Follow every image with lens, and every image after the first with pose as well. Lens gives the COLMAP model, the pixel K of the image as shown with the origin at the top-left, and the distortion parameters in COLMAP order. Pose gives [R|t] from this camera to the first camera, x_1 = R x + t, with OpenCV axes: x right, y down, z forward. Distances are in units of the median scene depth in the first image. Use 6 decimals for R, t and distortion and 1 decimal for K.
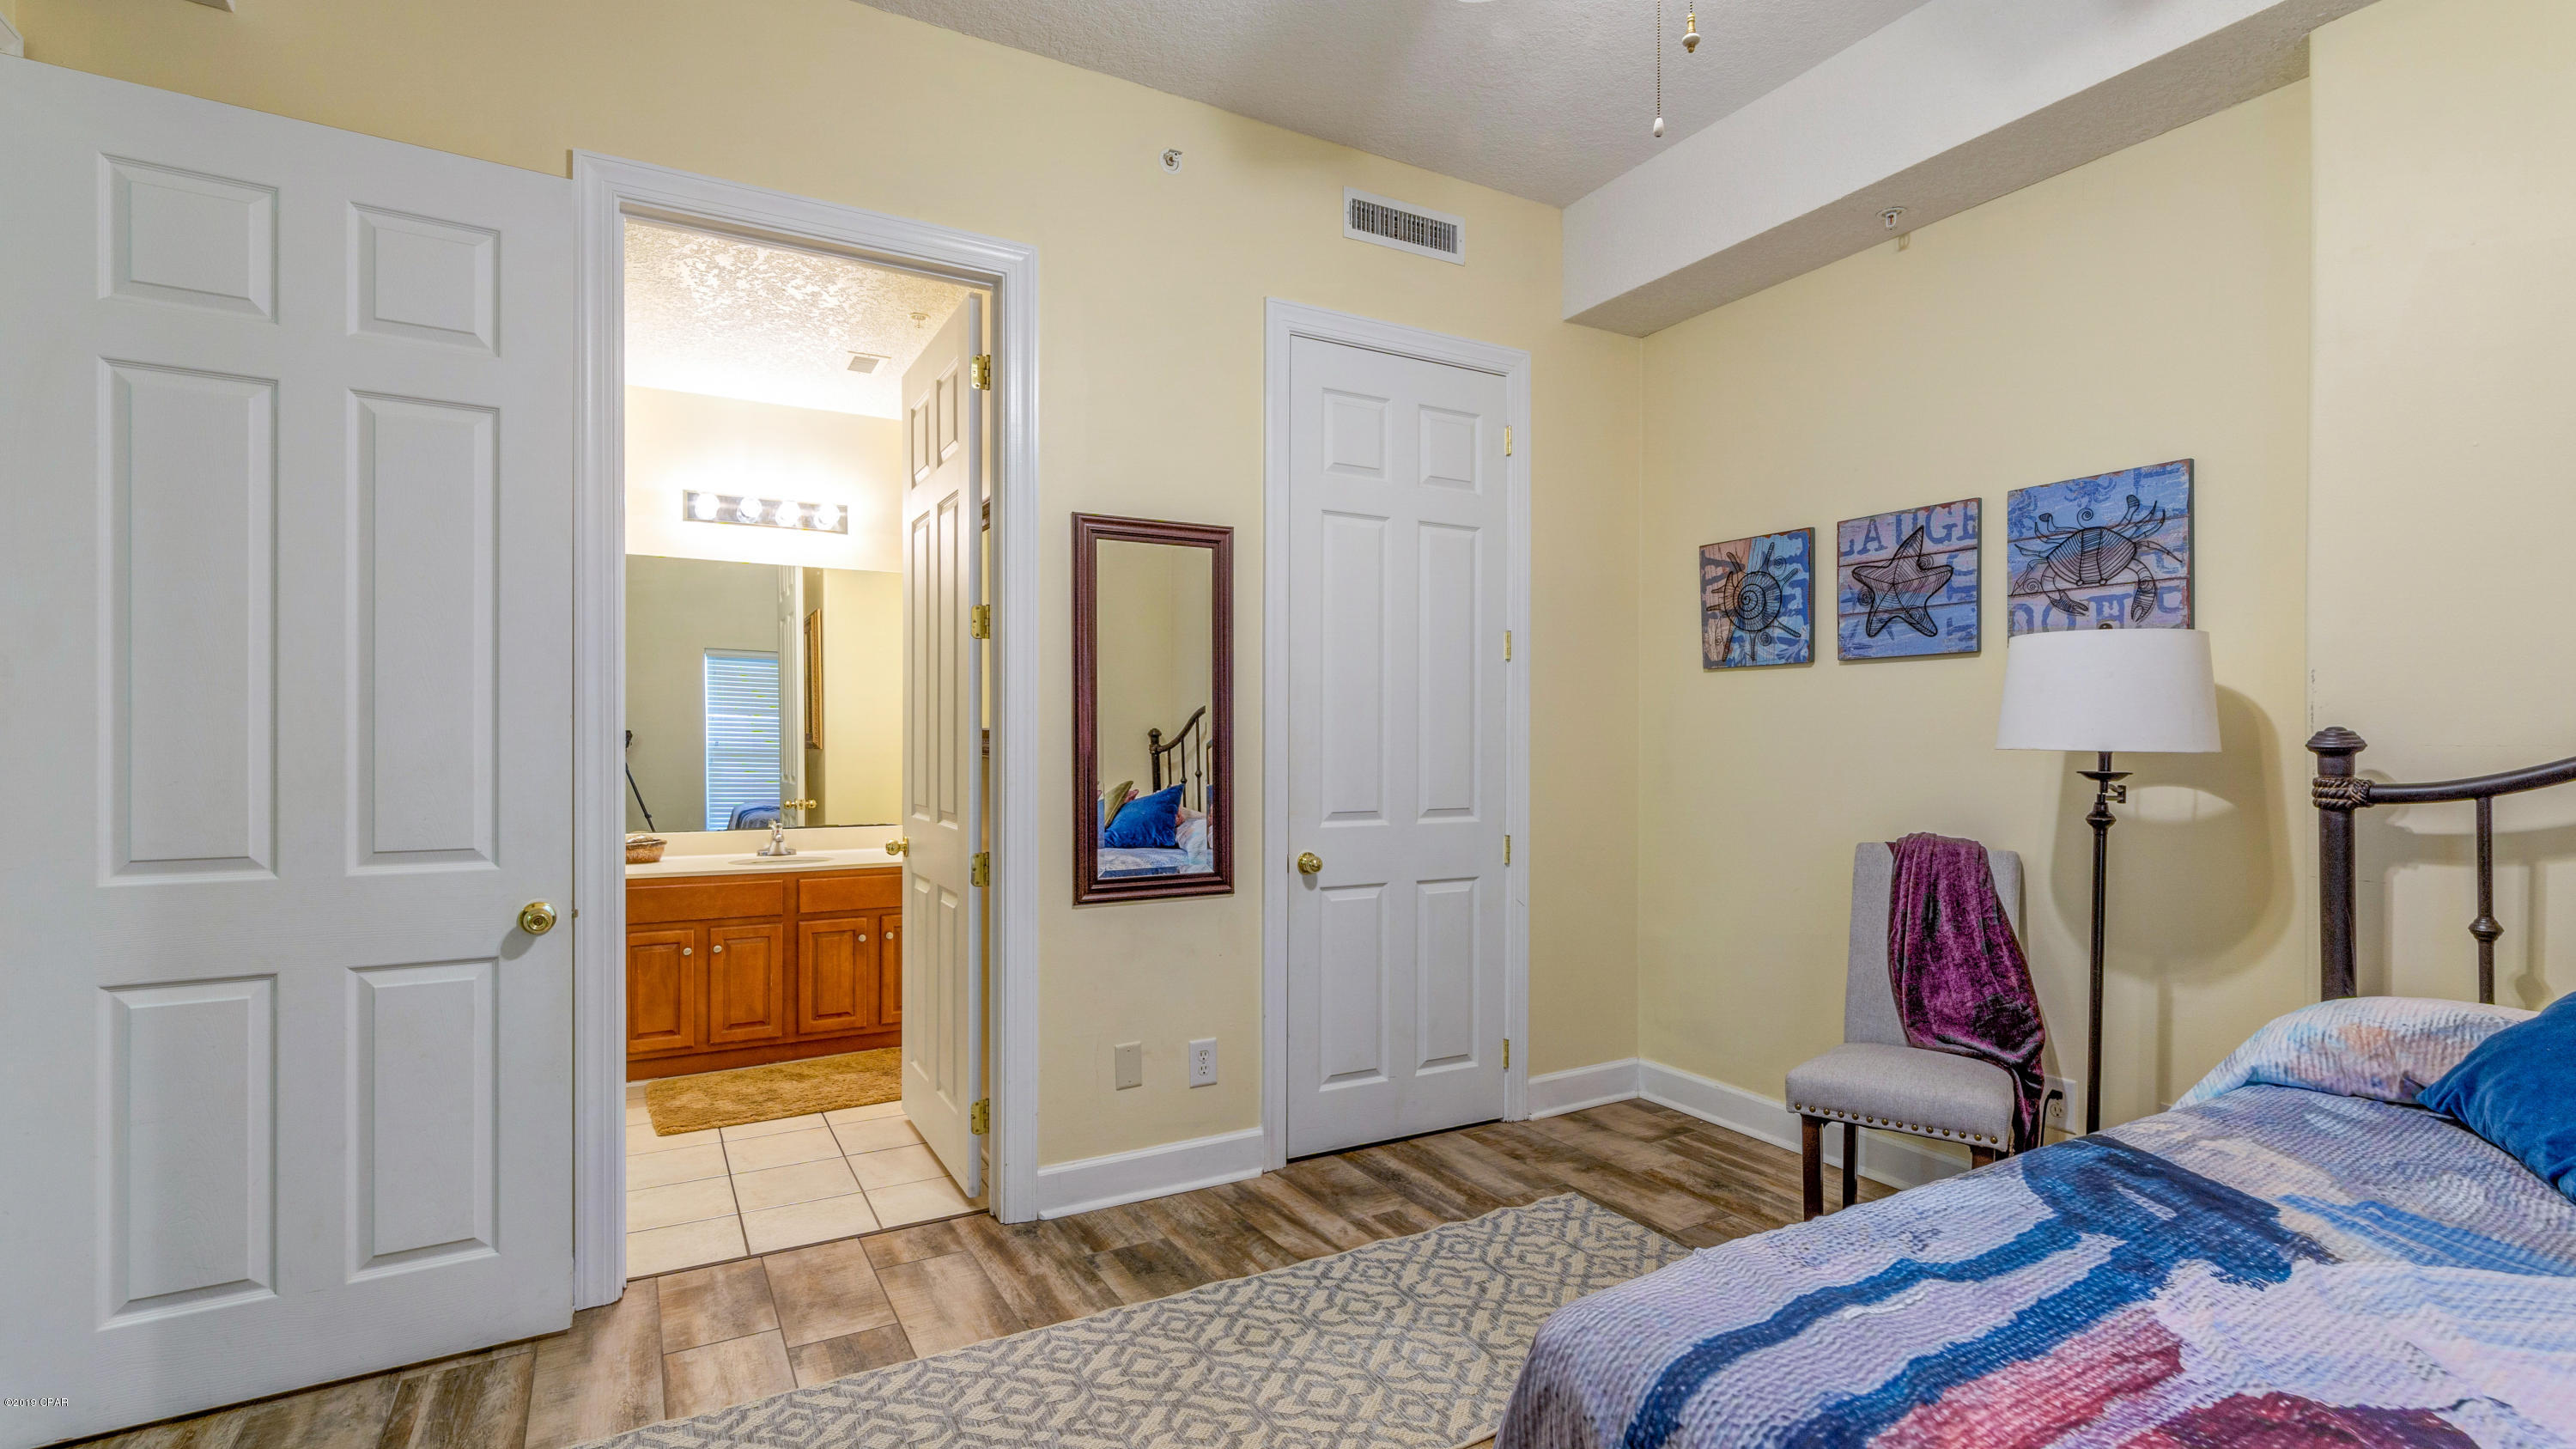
lens RADIAL K [[1136.9, 0, 1280.1], [0, 1136.9, 724.4], [0, 0, 1]] dist [0.000215, 0.000231]
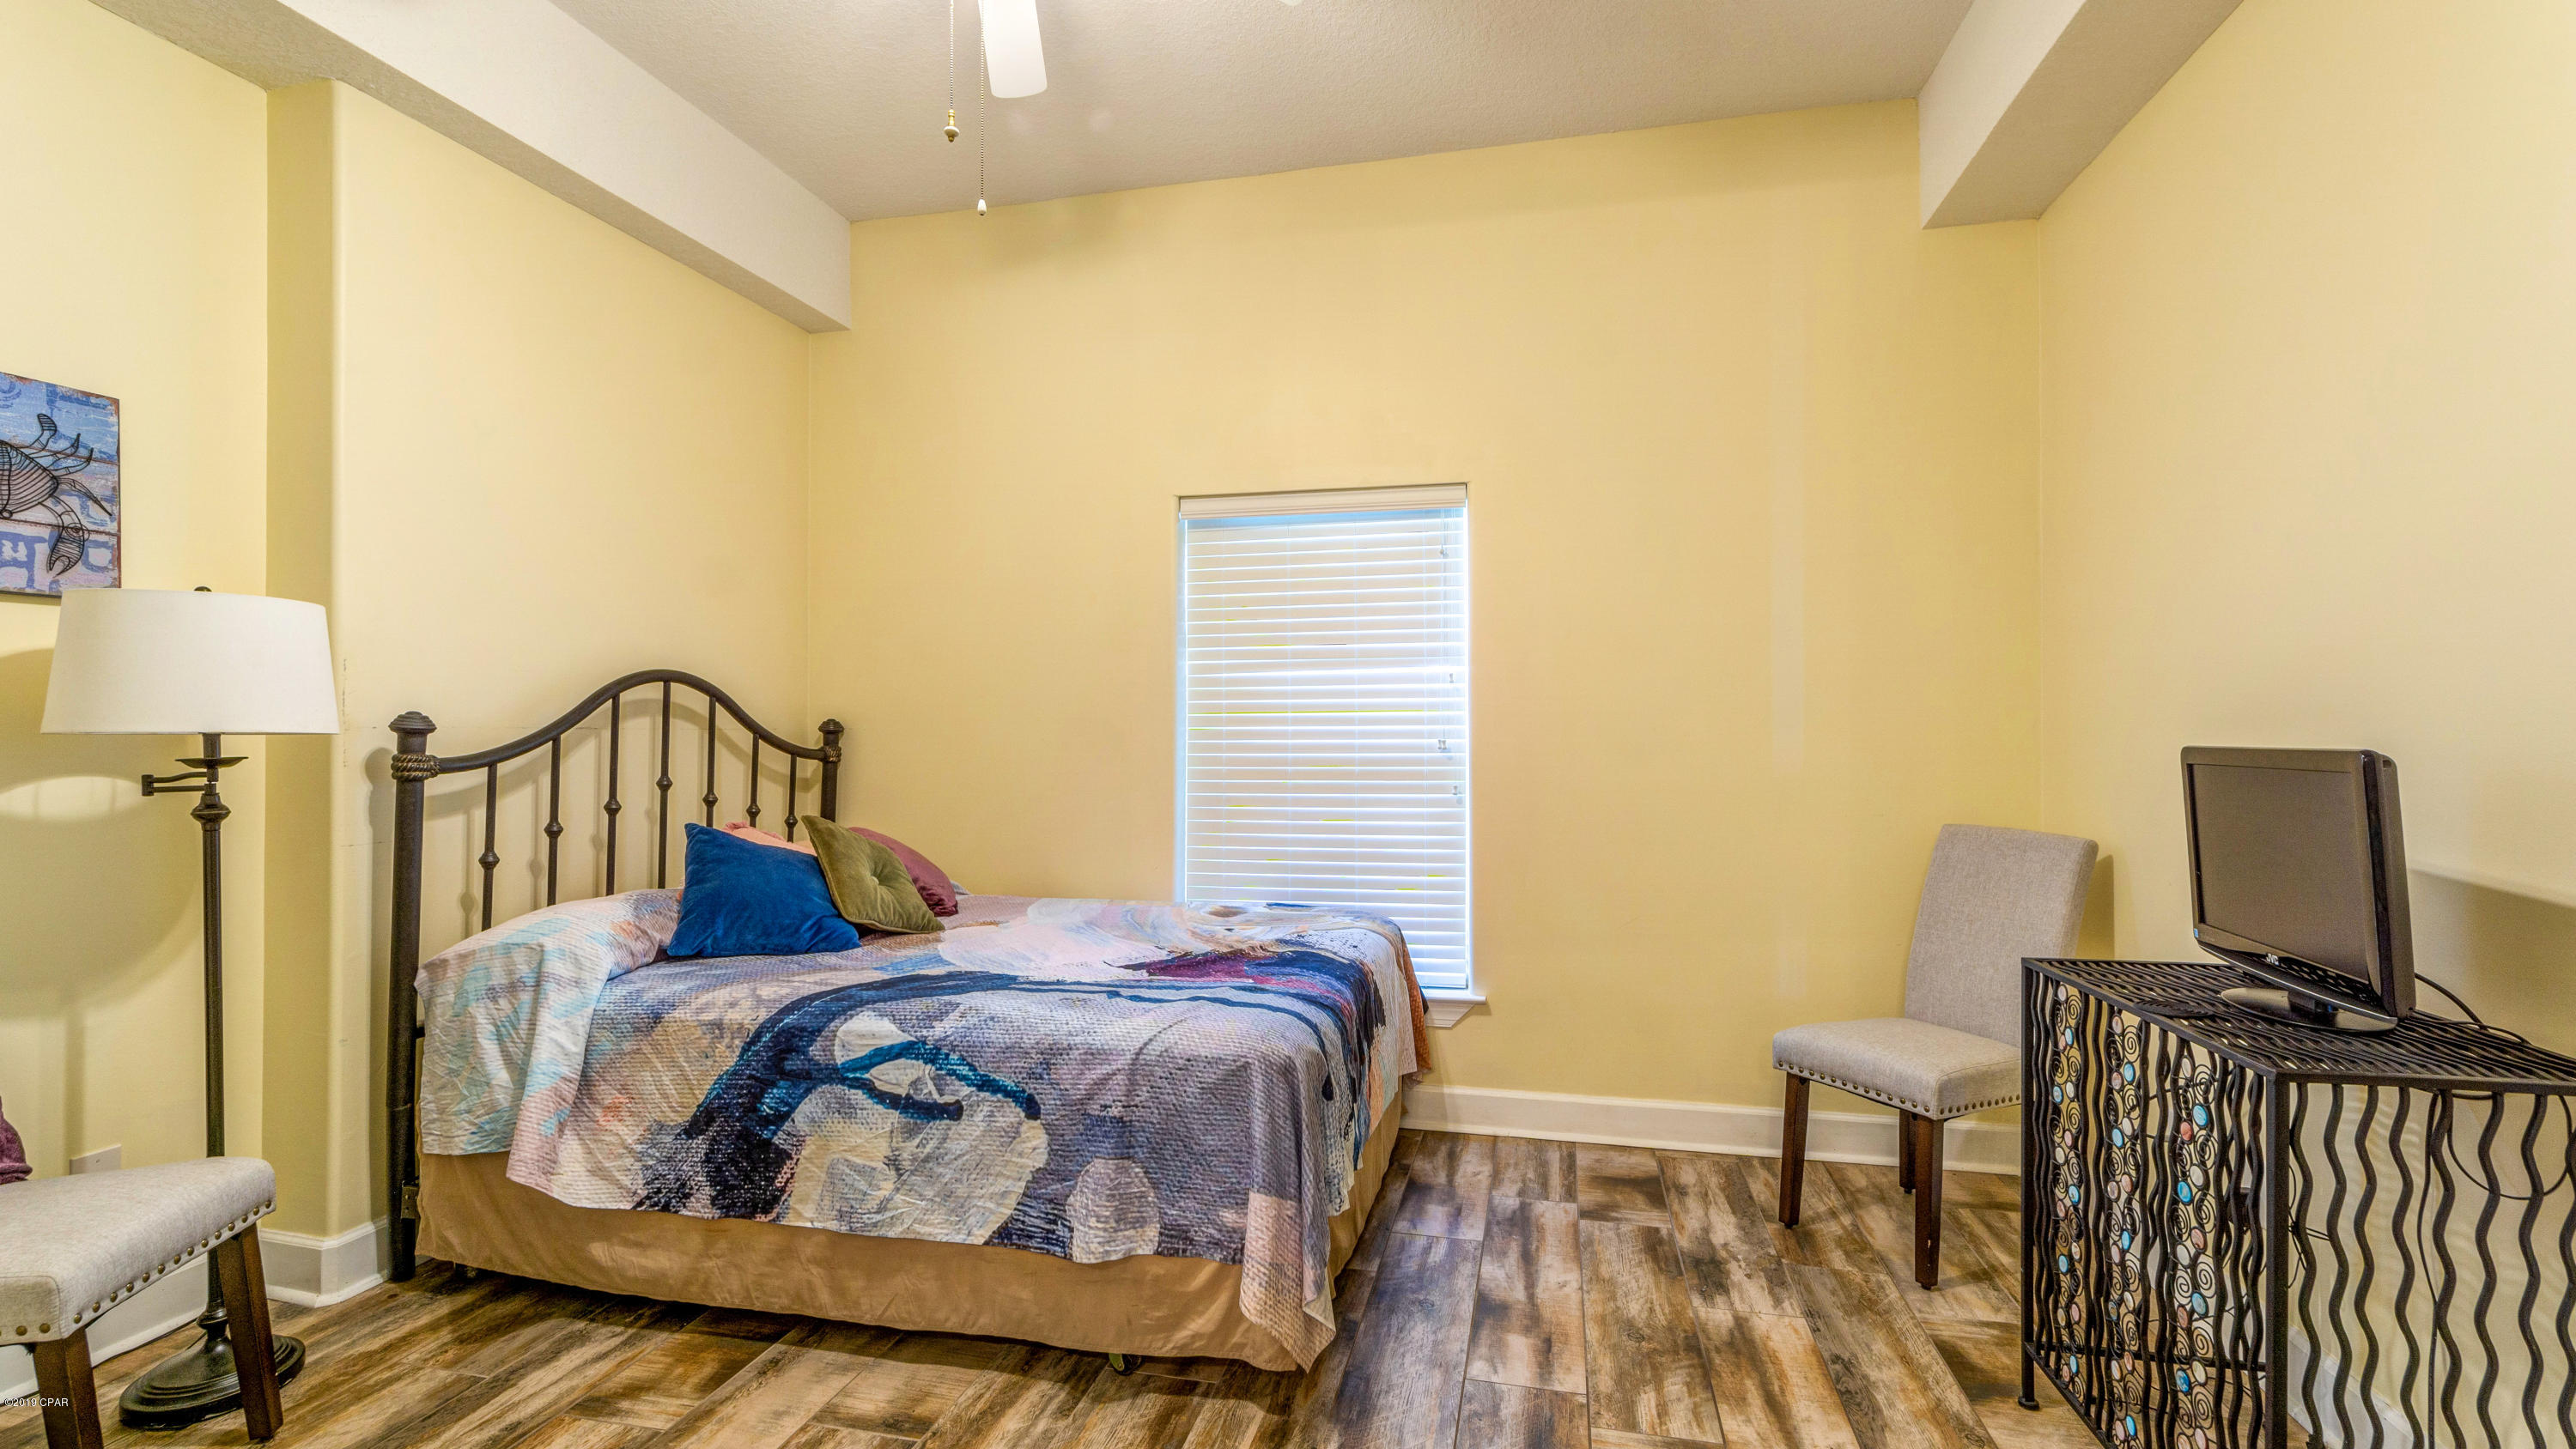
lens RADIAL K [[1136.6, 0, 1280.1], [0, 1136.6, 724.4], [0, 0, 1]] dist [0.000215, 0.000231]
pose [[-0.724553, 0.004764, 0.689202, -0.440293], [-0.007261, 0.999868, -0.014545, 0.021646], [-0.689181, -0.015543, -0.724423, 1.003798]]
